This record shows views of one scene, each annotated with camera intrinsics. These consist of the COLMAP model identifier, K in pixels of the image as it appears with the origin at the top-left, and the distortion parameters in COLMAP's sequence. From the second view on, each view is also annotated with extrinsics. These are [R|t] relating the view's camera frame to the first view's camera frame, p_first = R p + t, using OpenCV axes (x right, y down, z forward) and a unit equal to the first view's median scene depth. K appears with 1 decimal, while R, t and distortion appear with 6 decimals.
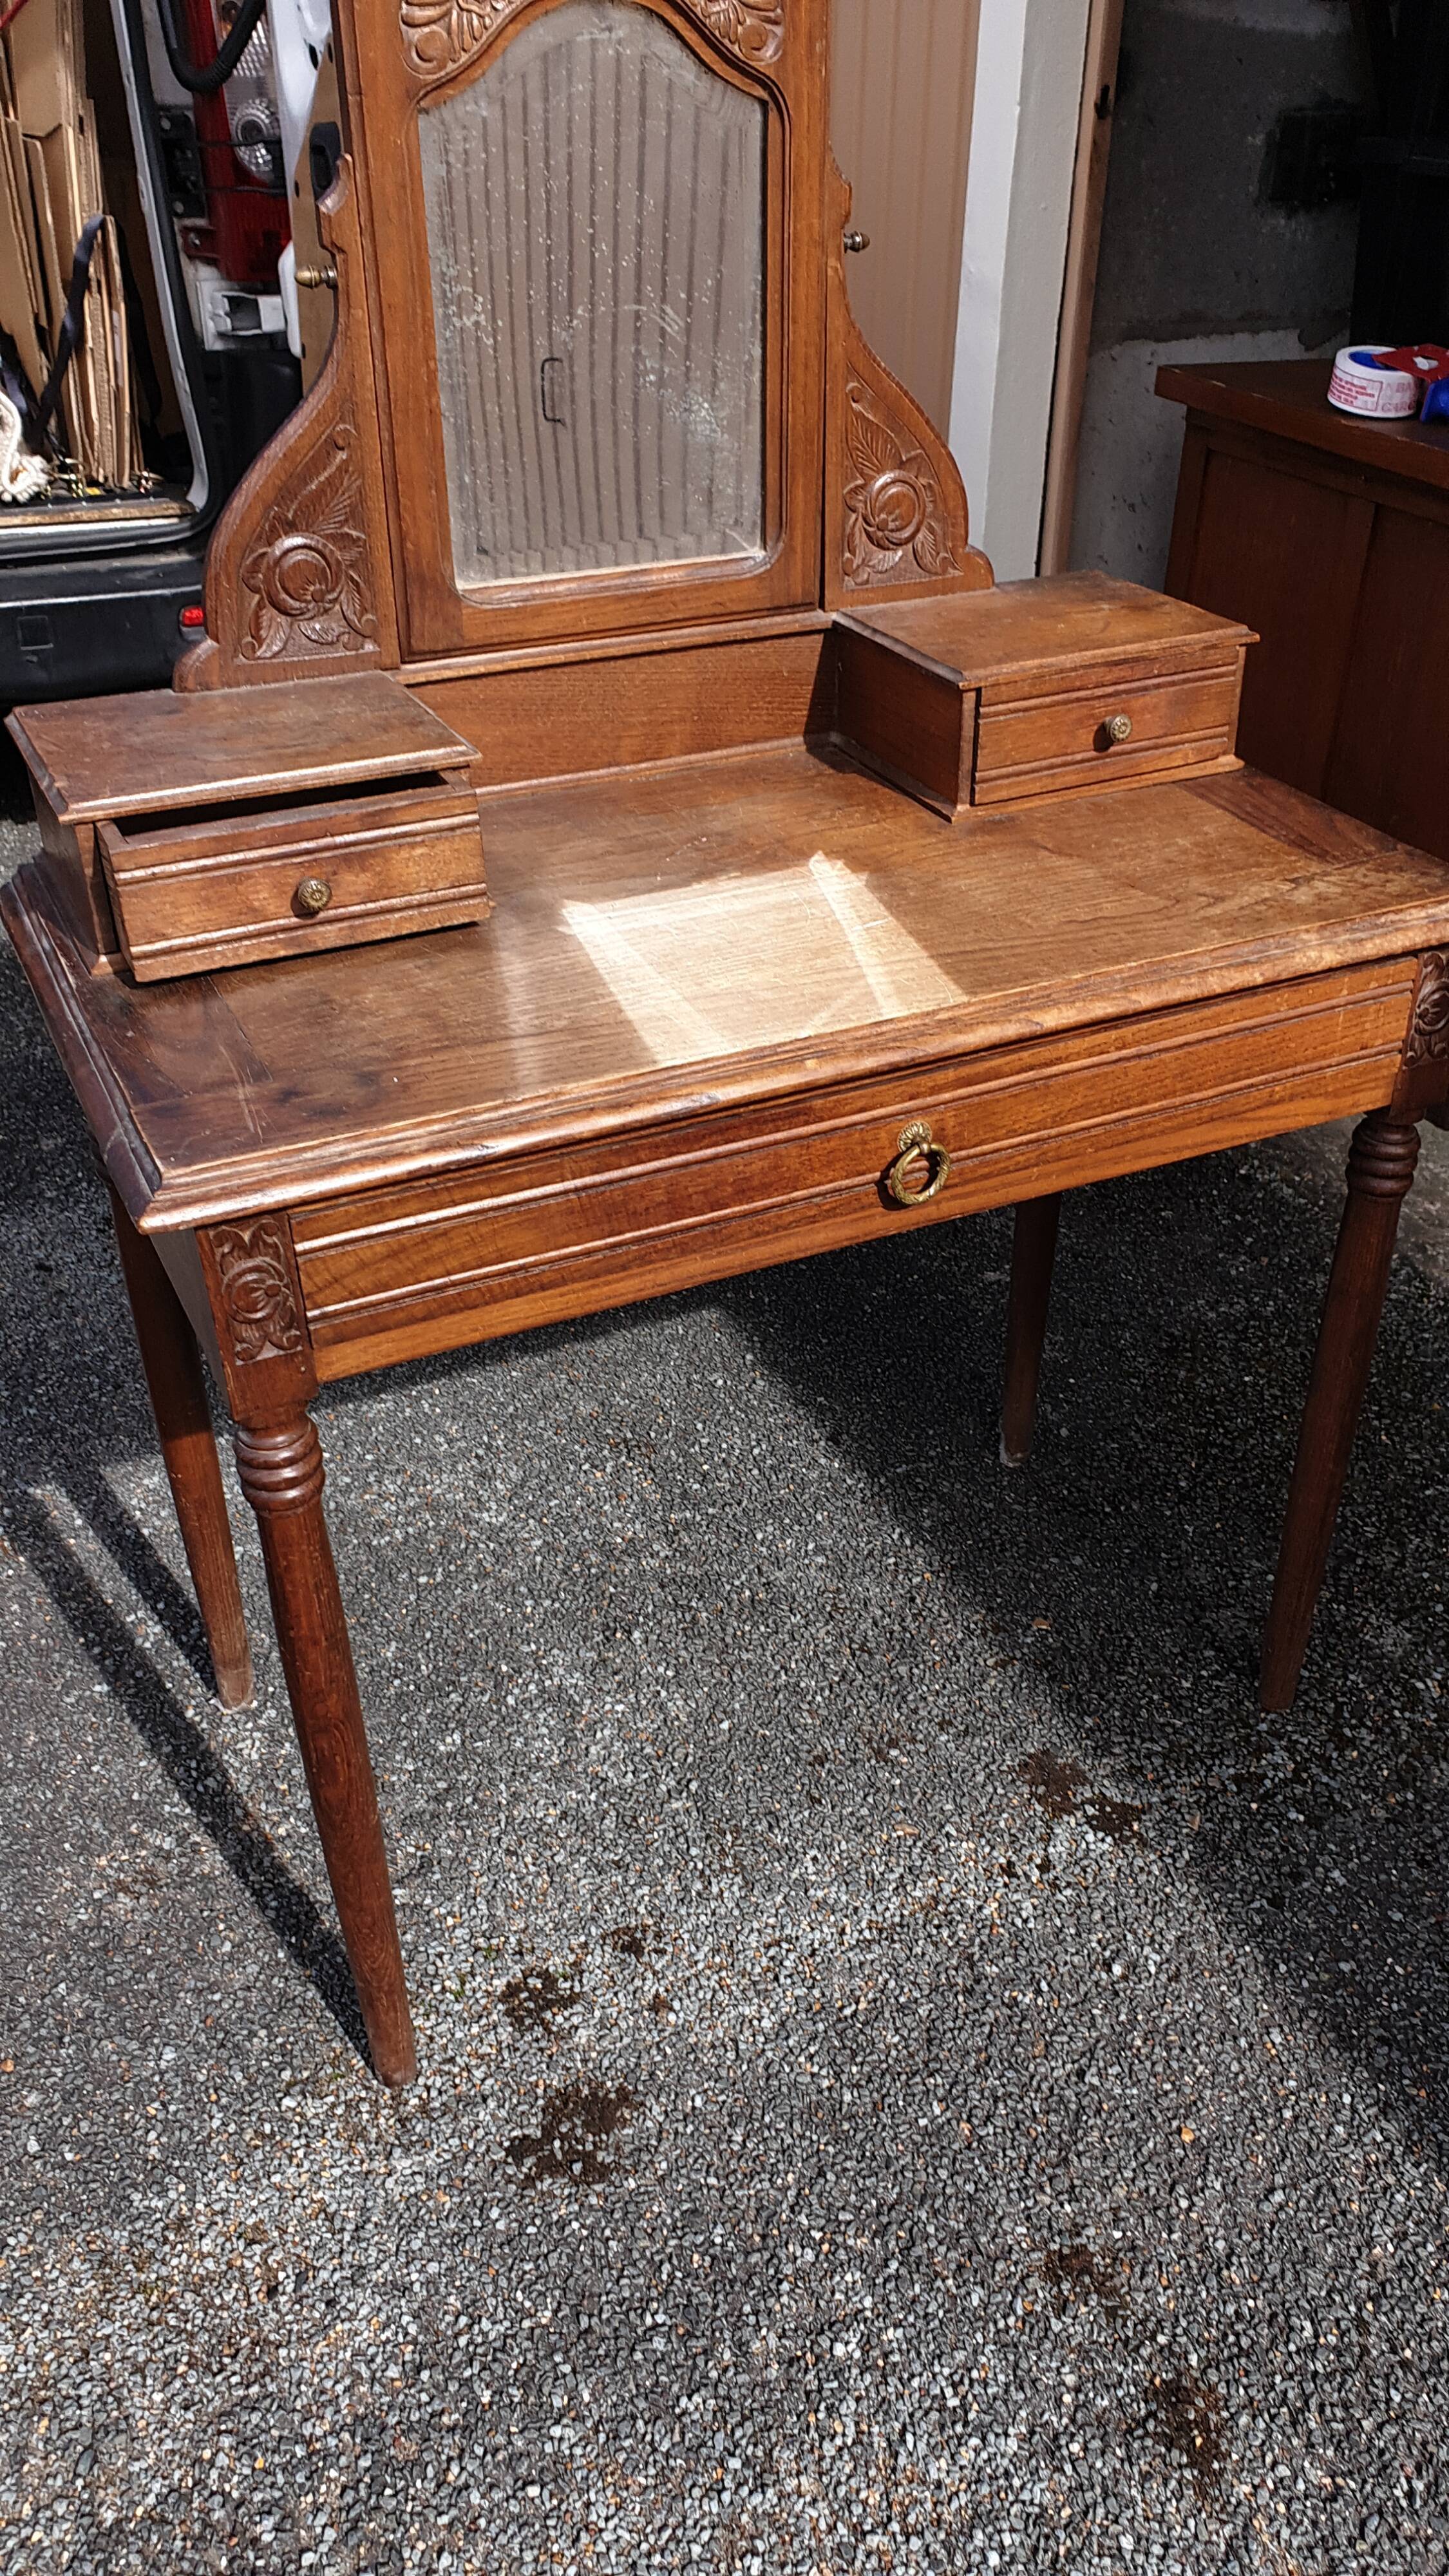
lens RADIAL K [[1966.1, 0, 758.8], [0, 1966.1, 1313.3], [0, 0, 1]] dist [-0.066550, 0.089964]
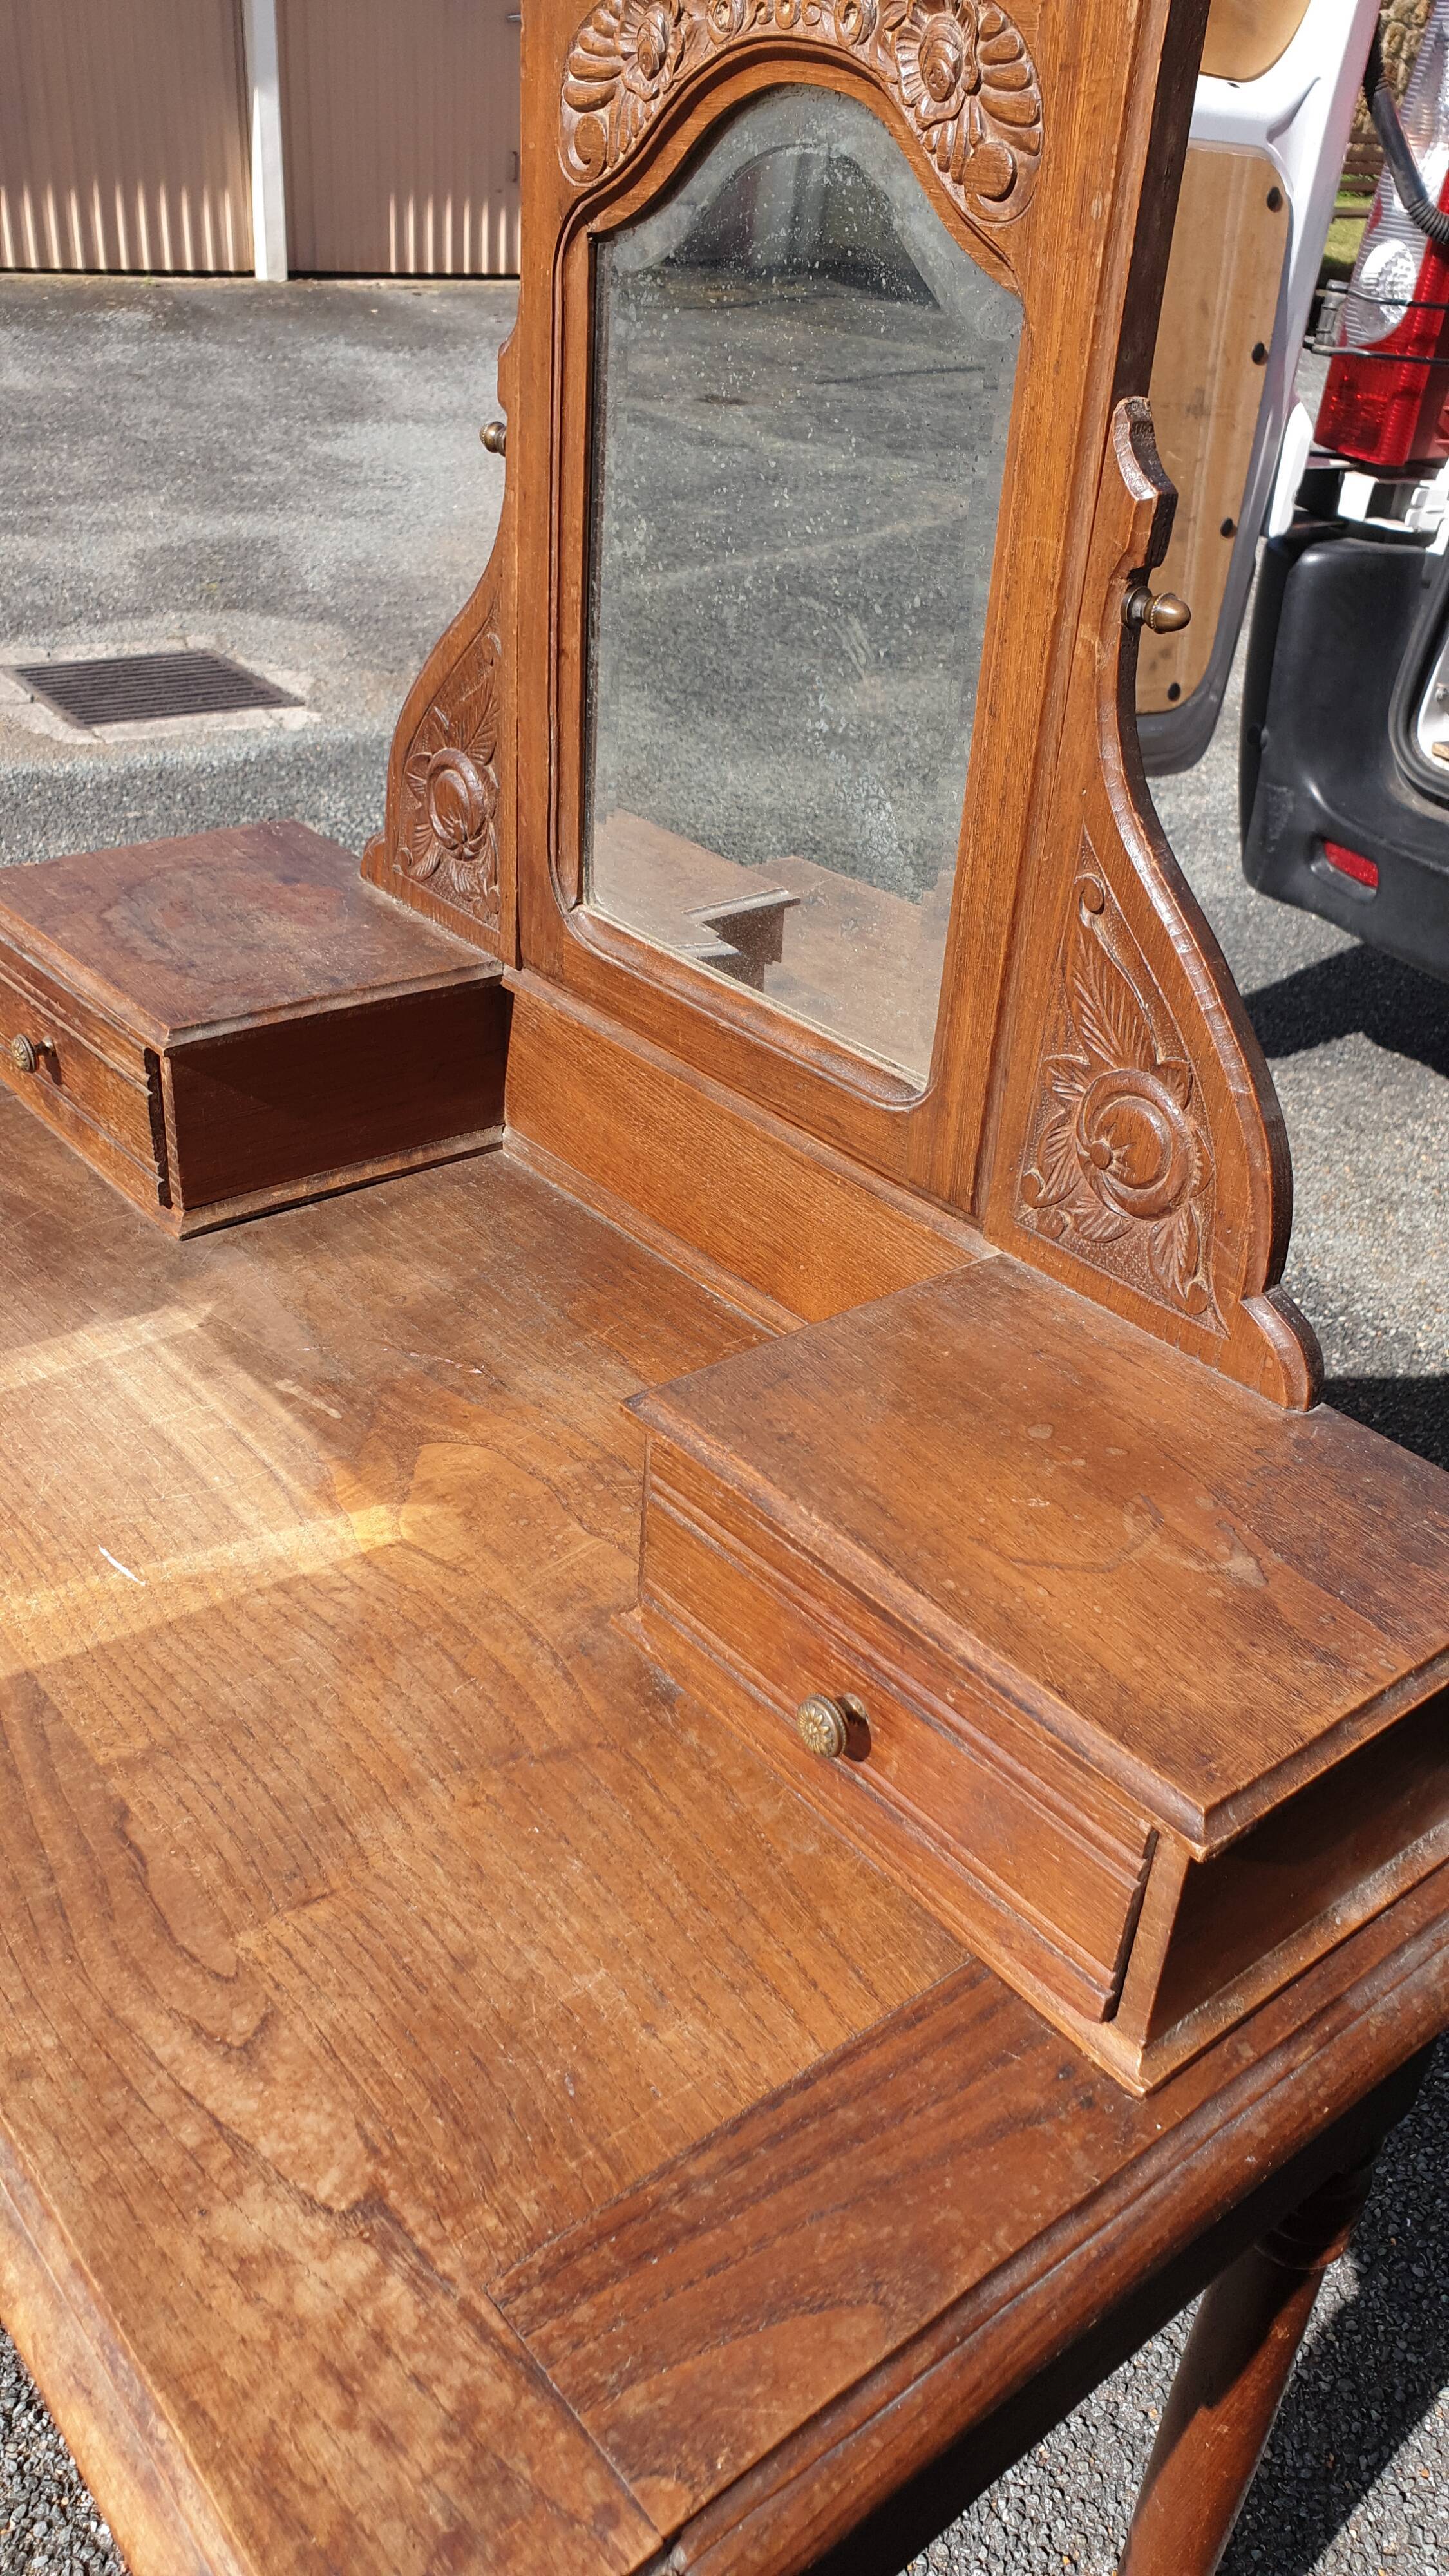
lens RADIAL K [[1968.9, 0, 736.1], [0, 1968.9, 1326.4], [0, 0, 1]] dist [-0.005378, 0.003071]
pose [[0.244258, 0.526235, -0.814503, 0.504770], [-0.605102, 0.739064, 0.296034, -0.498646], [0.757753, 0.420548, 0.498948, 0.749888]]
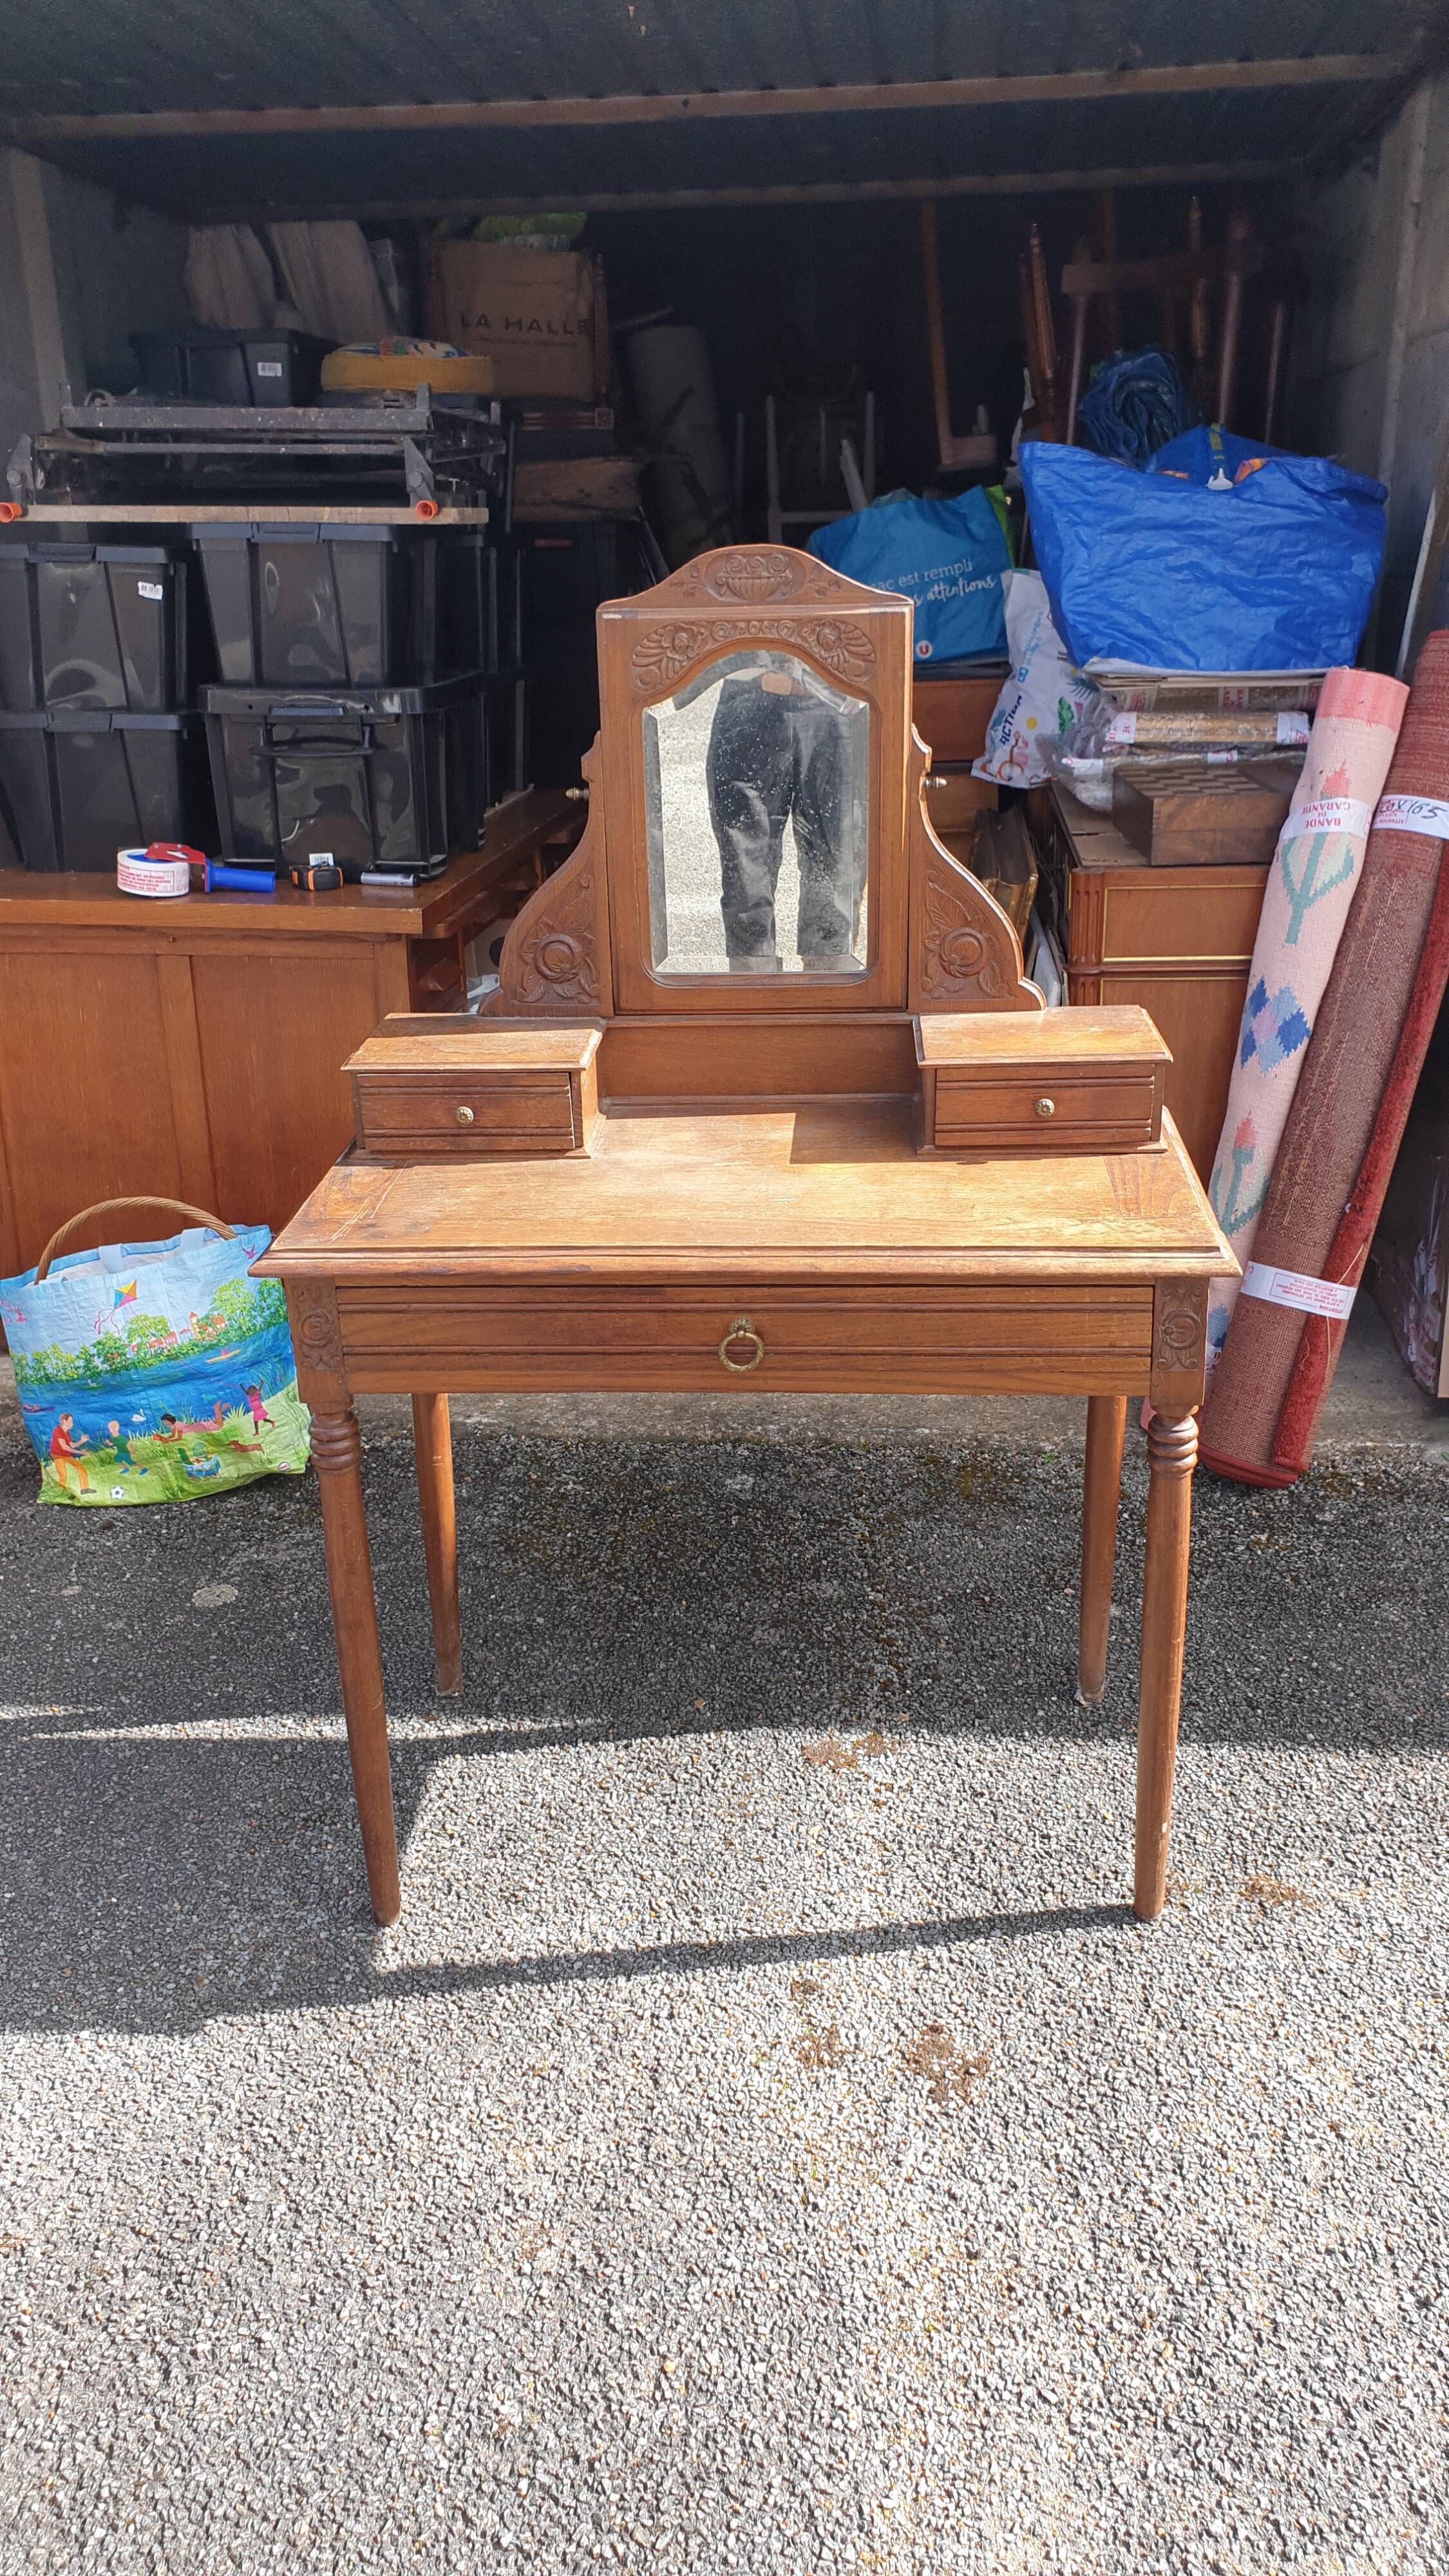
lens RADIAL K [[1932.9, 0, 724.5], [0, 1932.9, 1288.0], [0, 0, 1]] dist [0.095953, -0.305032]
pose [[0.867997, 0.165665, -0.468120, 0.685885], [-0.256101, 0.957008, -0.136189, 0.079655], [0.425433, 0.238097, 0.873107, -0.312358]]
